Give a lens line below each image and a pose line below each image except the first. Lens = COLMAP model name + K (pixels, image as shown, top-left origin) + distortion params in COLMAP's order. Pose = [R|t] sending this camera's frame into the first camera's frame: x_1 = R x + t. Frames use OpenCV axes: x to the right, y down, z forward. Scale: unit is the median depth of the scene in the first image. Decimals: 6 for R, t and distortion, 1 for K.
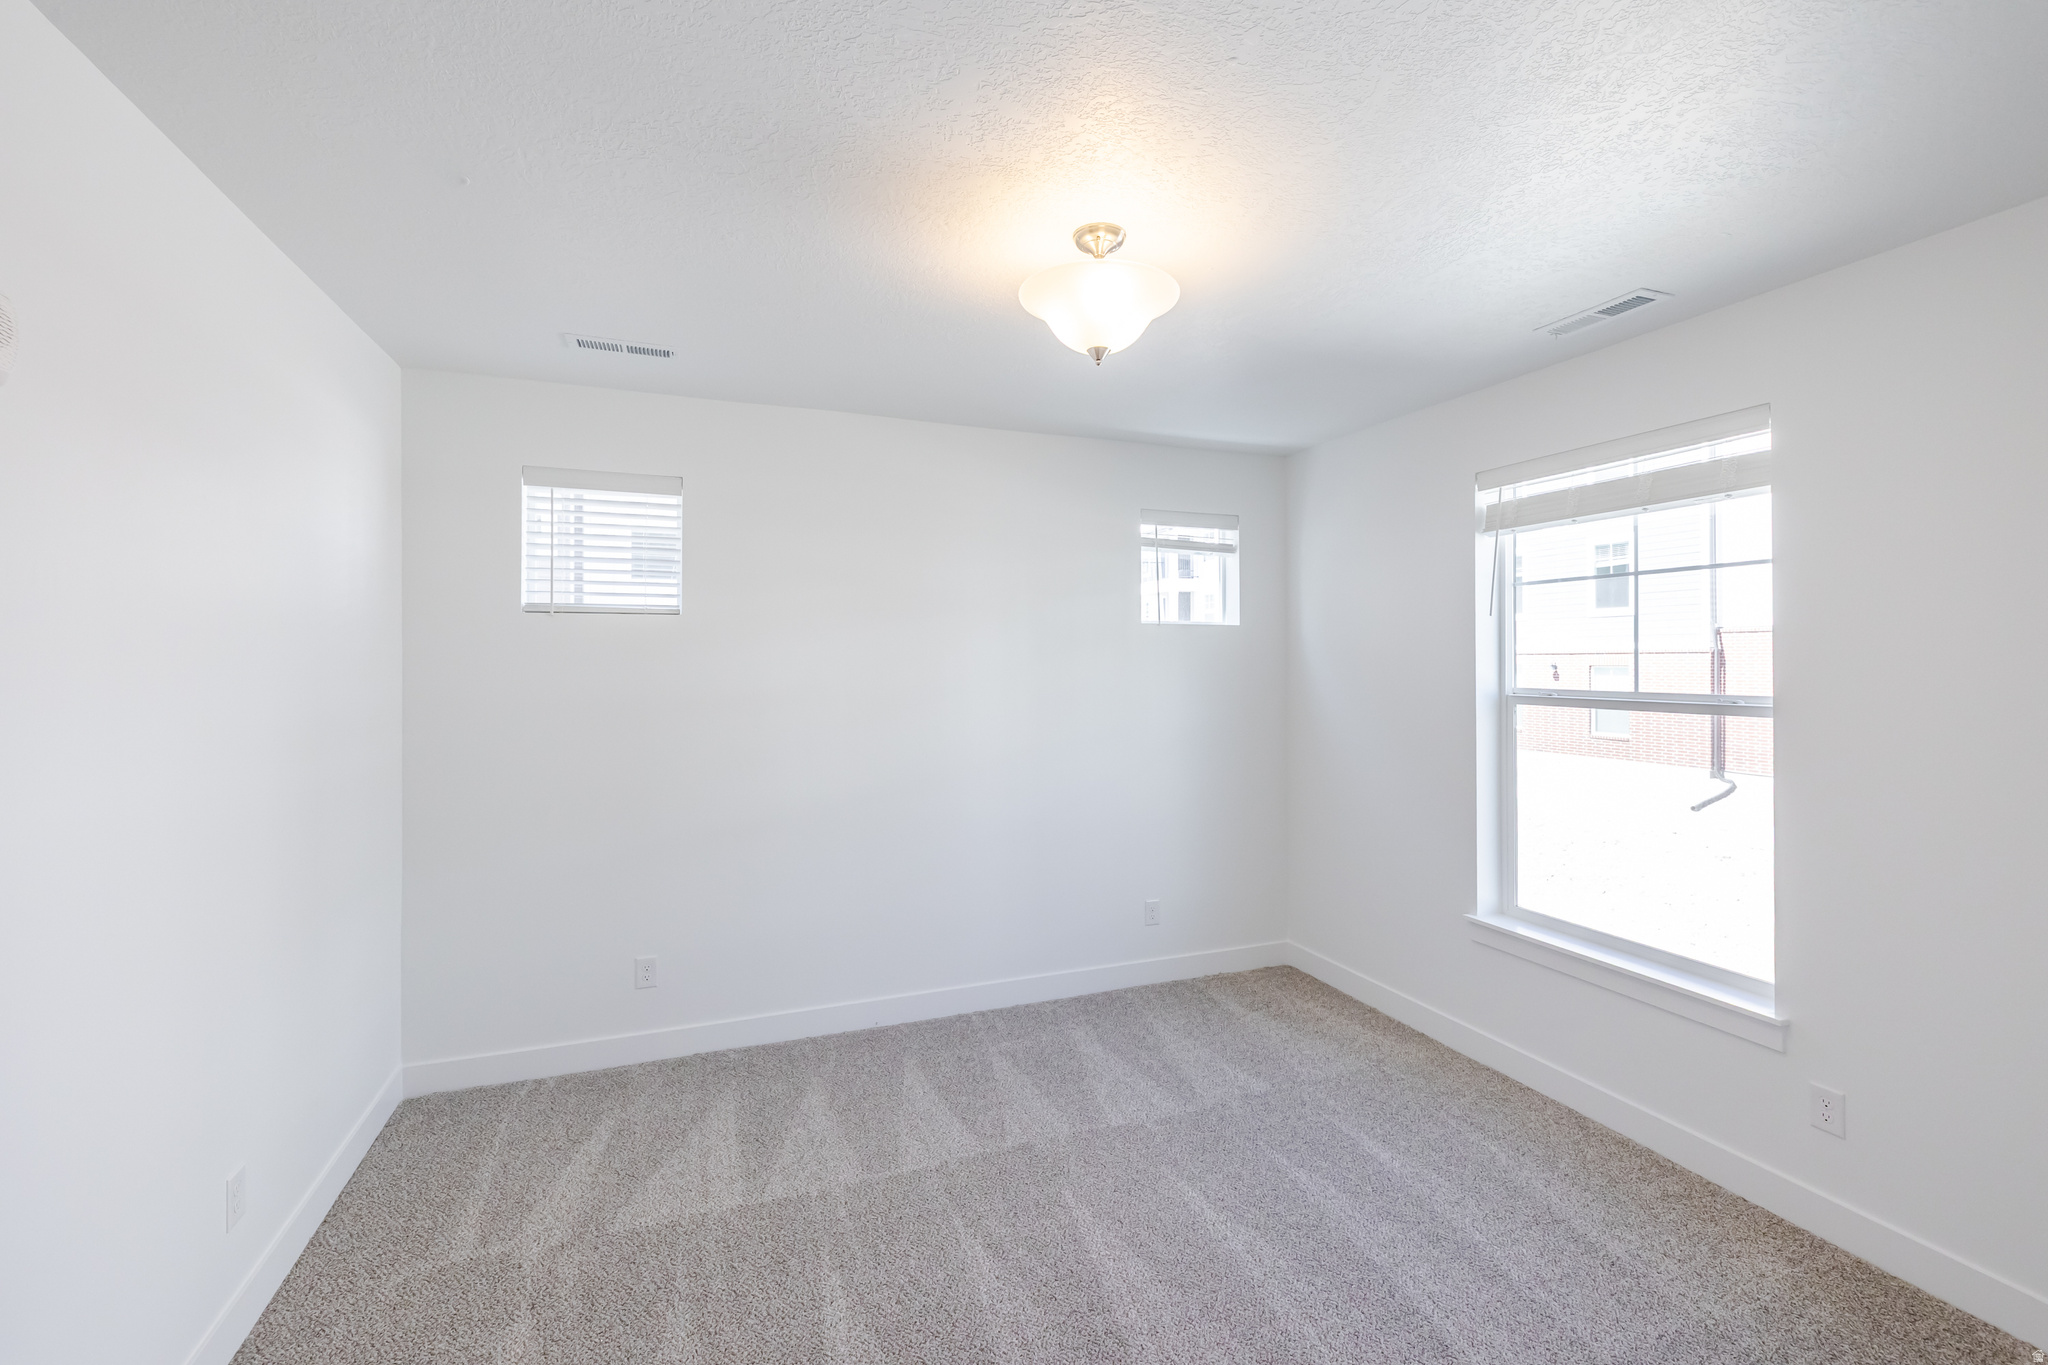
lens RADIAL K [[877.3, 0, 1030.9], [0, 877.3, 633.4], [0, 0, 1]] dist [0.000514, -0.000004]
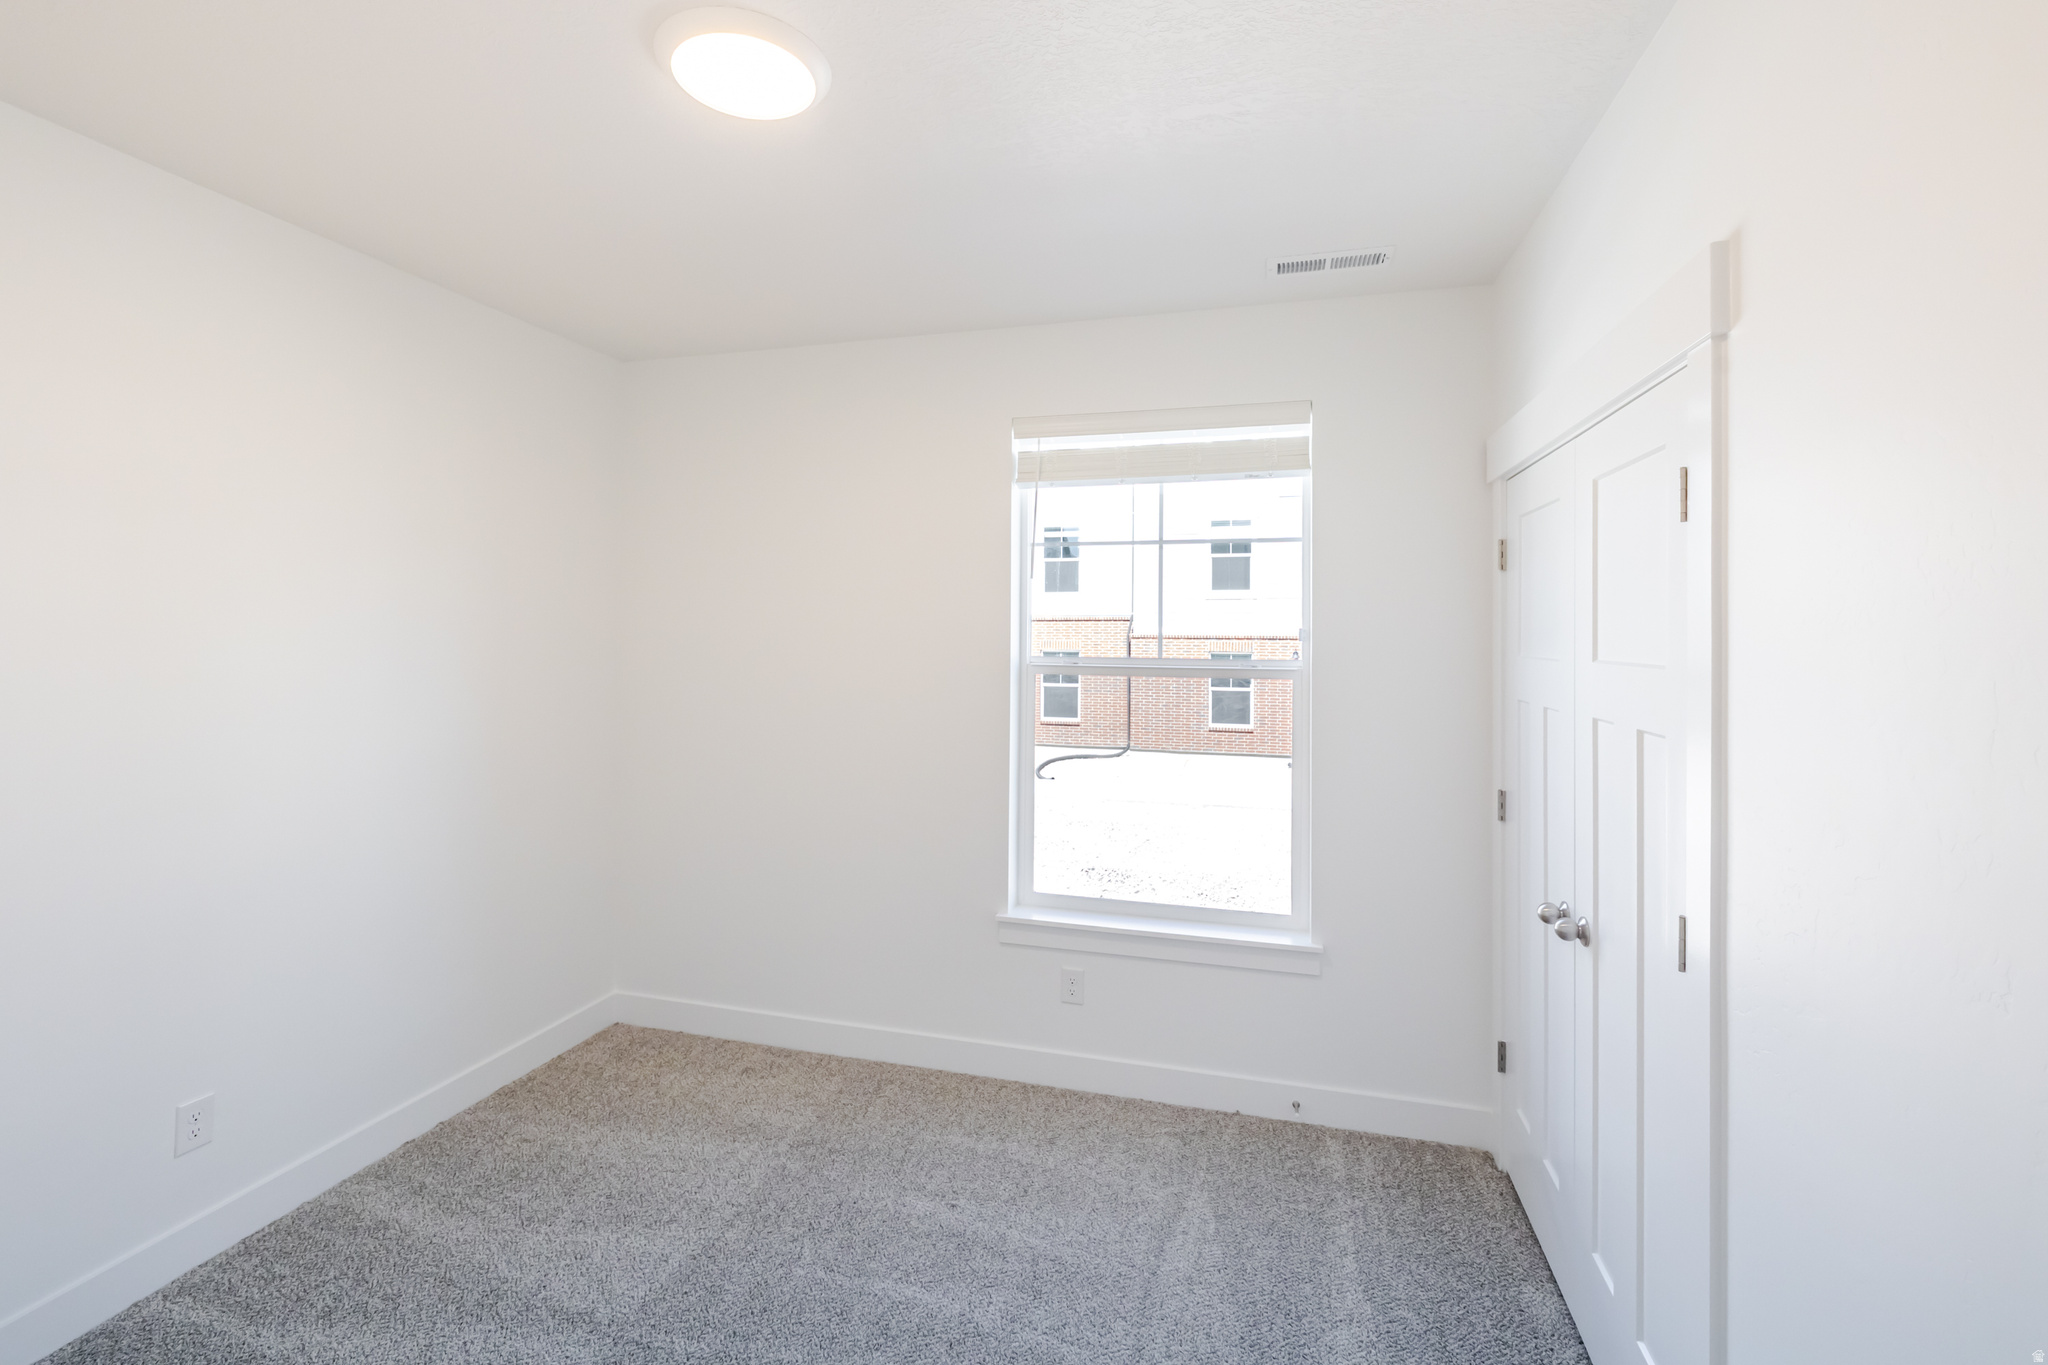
lens RADIAL K [[877.3, 0, 1030.9], [0, 877.3, 633.4], [0, 0, 1]] dist [0.000514, -0.000004]
pose [[0.579610, 0.000429, 0.814894, -0.209270], [-0.034005, 0.999142, 0.023661, 0.017017], [-0.814184, -0.041424, 0.579127, 0.492950]]
